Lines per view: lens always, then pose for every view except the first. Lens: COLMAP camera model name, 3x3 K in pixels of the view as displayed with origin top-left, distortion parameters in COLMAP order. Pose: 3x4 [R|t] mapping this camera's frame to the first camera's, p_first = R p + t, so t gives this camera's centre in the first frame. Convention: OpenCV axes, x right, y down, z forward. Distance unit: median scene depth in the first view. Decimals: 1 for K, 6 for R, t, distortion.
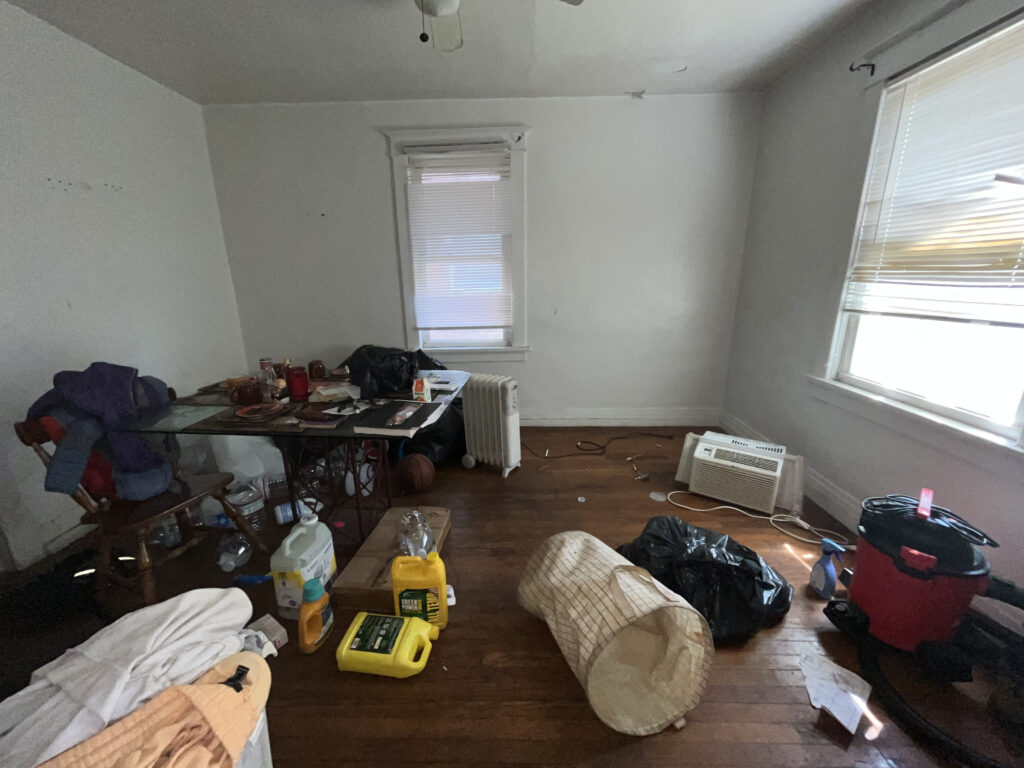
lens RADIAL K [[410.5, 0, 510.6], [0, 410.5, 385.1], [0, 0, 1]] dist [0.000497, 0.000043]
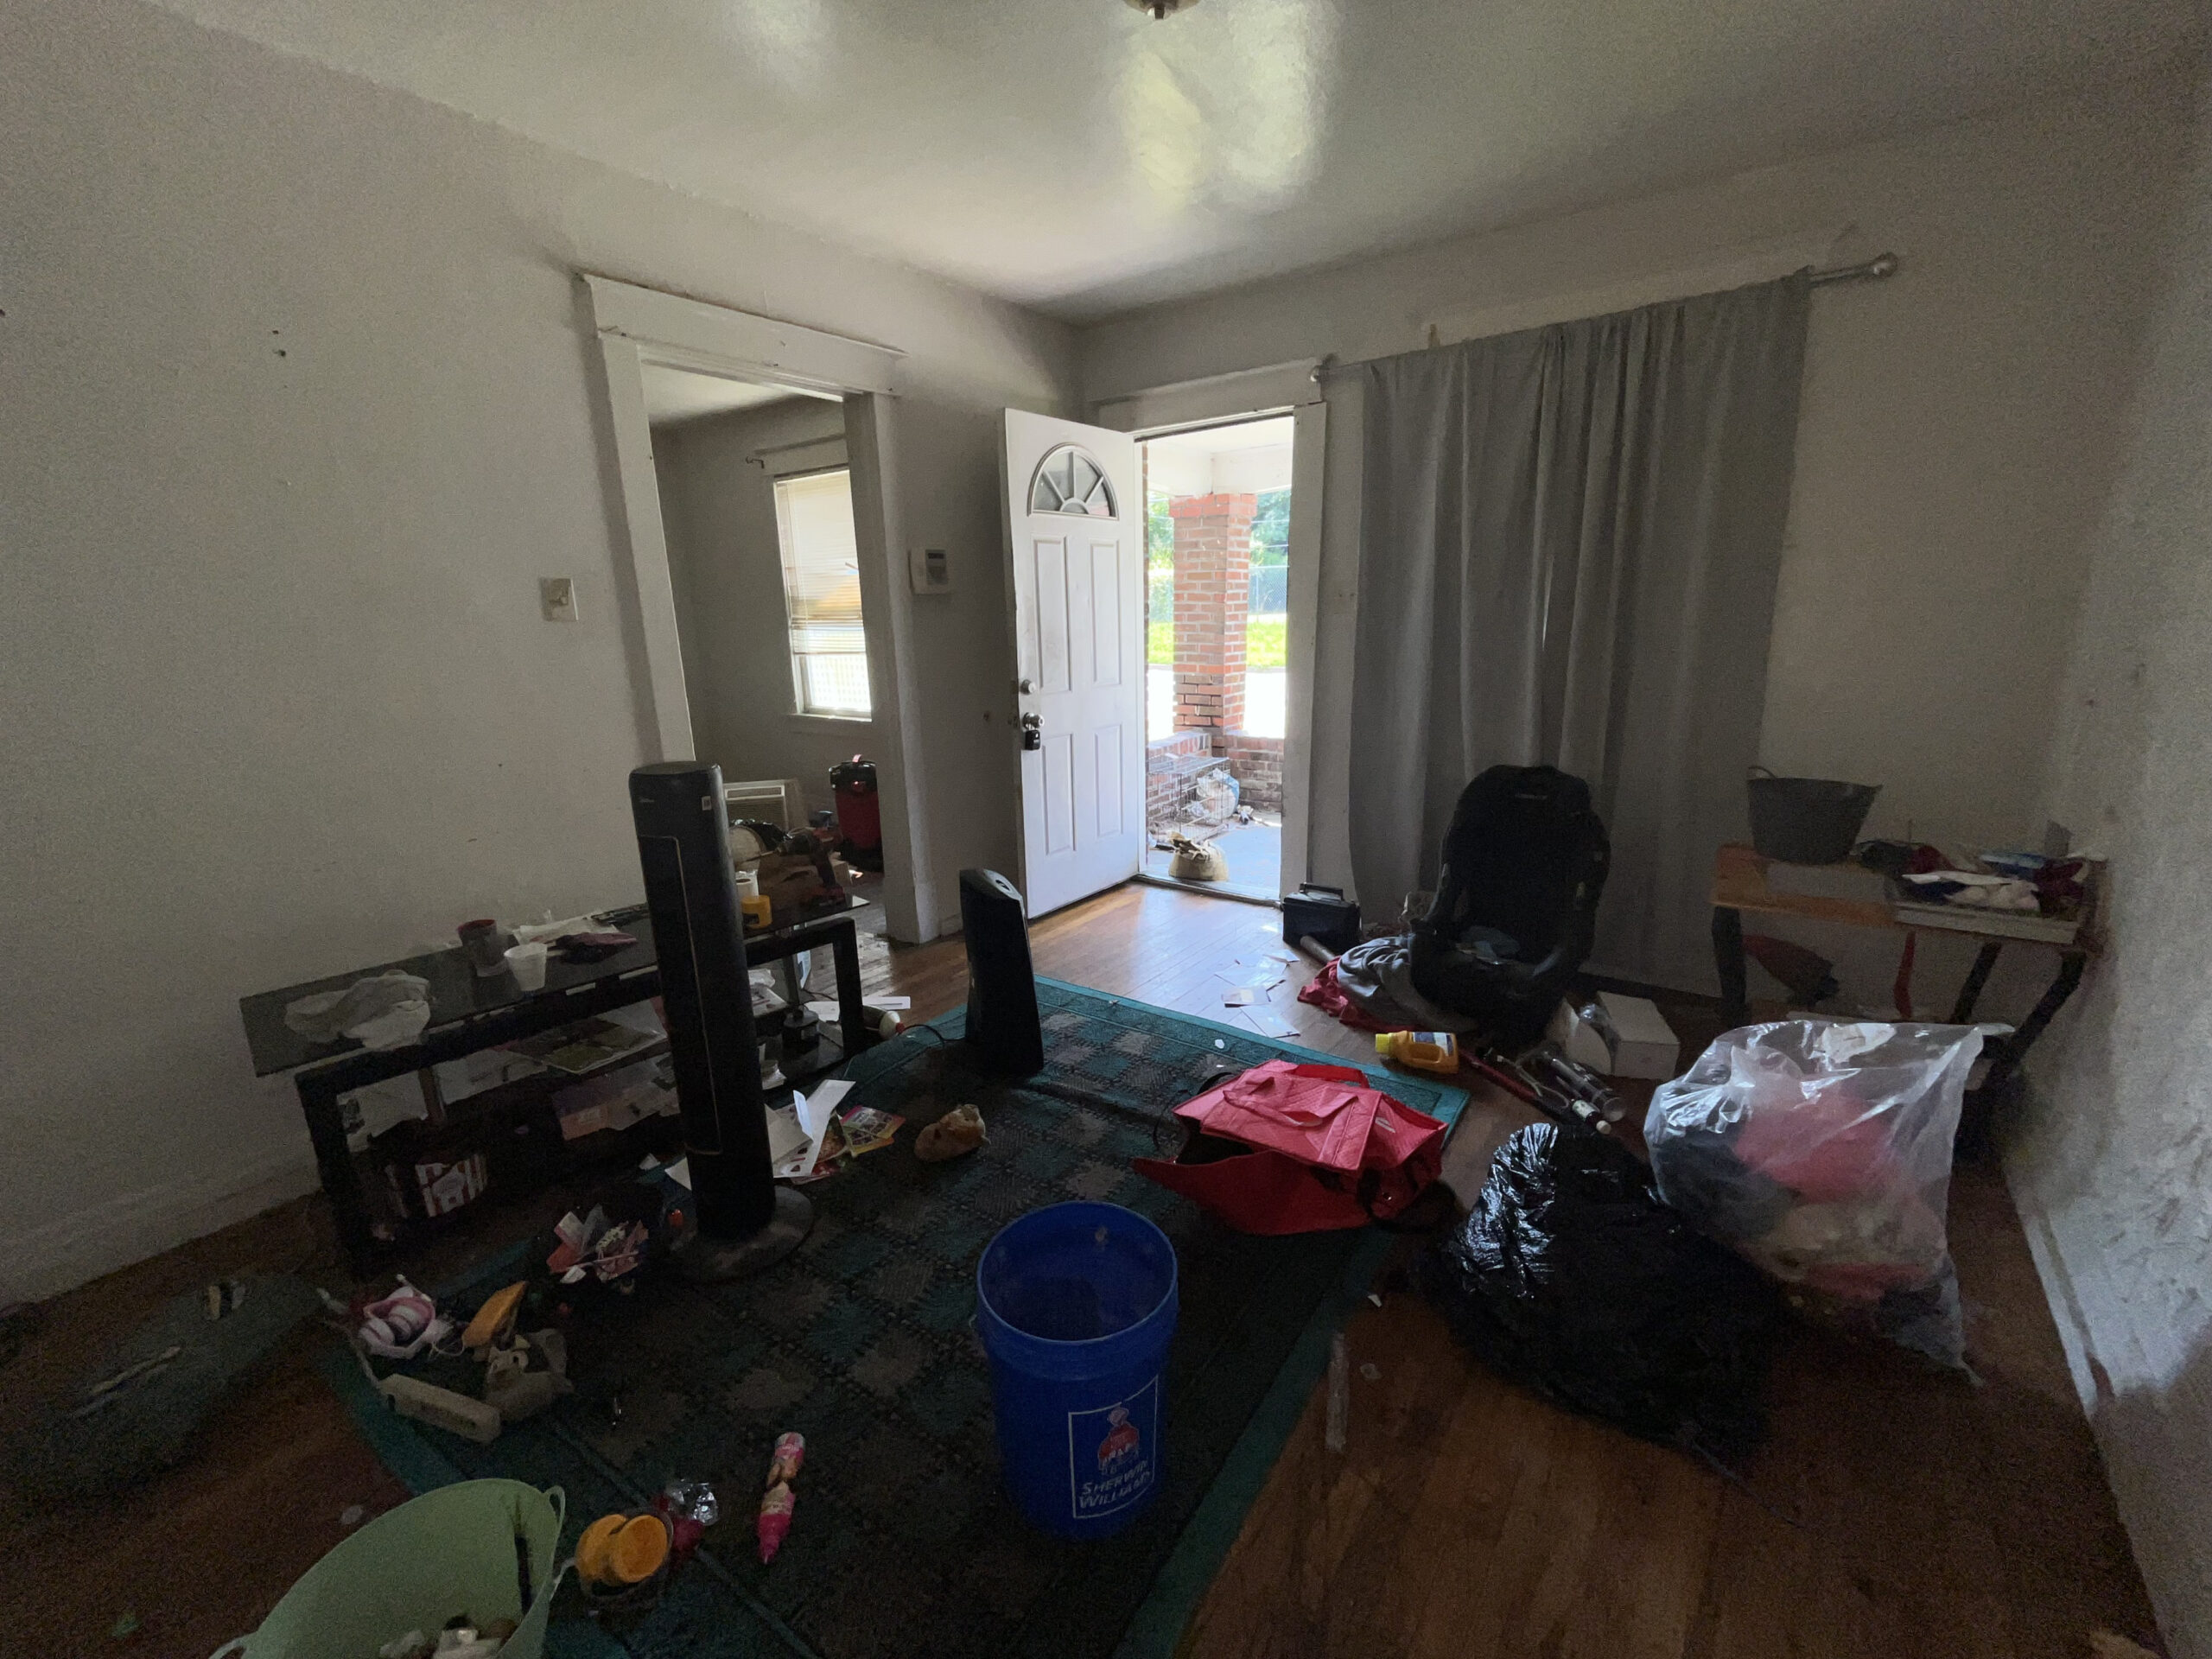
lens RADIAL K [[886.7, 0, 1107.4], [0, 886.7, 828.2], [0, 0, 1]] dist [0.000497, 0.000043]
pose [[0.572940, -0.198899, 0.795097, -0.852811], [0.233626, 0.969493, 0.074177, 0.344063], [-0.785594, 0.143257, 0.601930, -1.243212]]
